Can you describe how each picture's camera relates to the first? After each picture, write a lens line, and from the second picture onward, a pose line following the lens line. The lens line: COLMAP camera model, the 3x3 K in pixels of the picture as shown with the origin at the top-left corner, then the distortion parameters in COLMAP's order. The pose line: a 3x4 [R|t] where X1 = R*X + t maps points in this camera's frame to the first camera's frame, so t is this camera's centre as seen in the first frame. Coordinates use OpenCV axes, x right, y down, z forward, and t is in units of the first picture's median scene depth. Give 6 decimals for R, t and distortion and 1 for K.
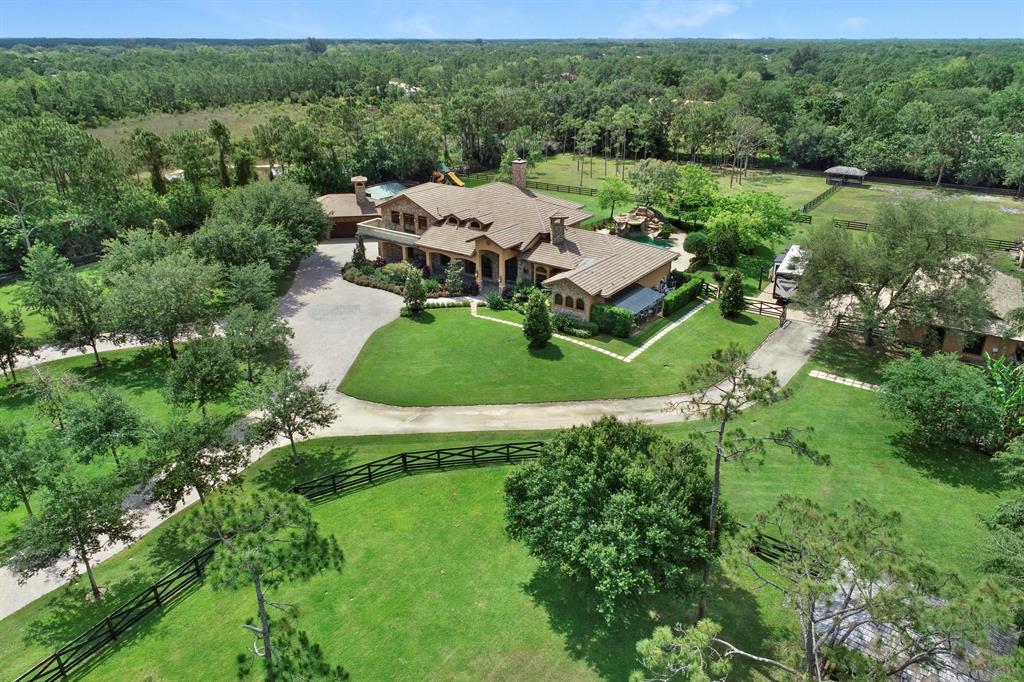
lens RADIAL K [[703.0, 0, 511.9], [0, 703.0, 299.1], [0, 0, 1]] dist [0.042545, -0.002886]
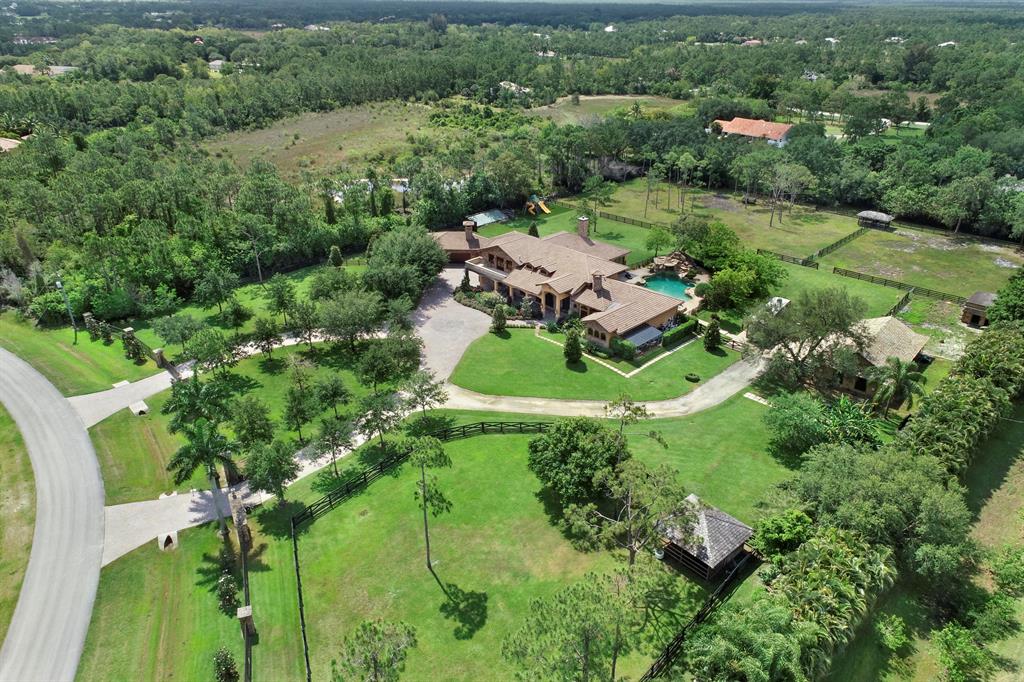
lens RADIAL K [[708.6, 0, 512.0], [0, 708.6, 341.0], [0, 0, 1]] dist [0.063414, -0.084798]
pose [[0.987228, 0.079163, -0.138250, 0.104332], [-0.063247, 0.991239, 0.115952, -0.136686], [0.146218, -0.105727, 0.983586, -0.509238]]
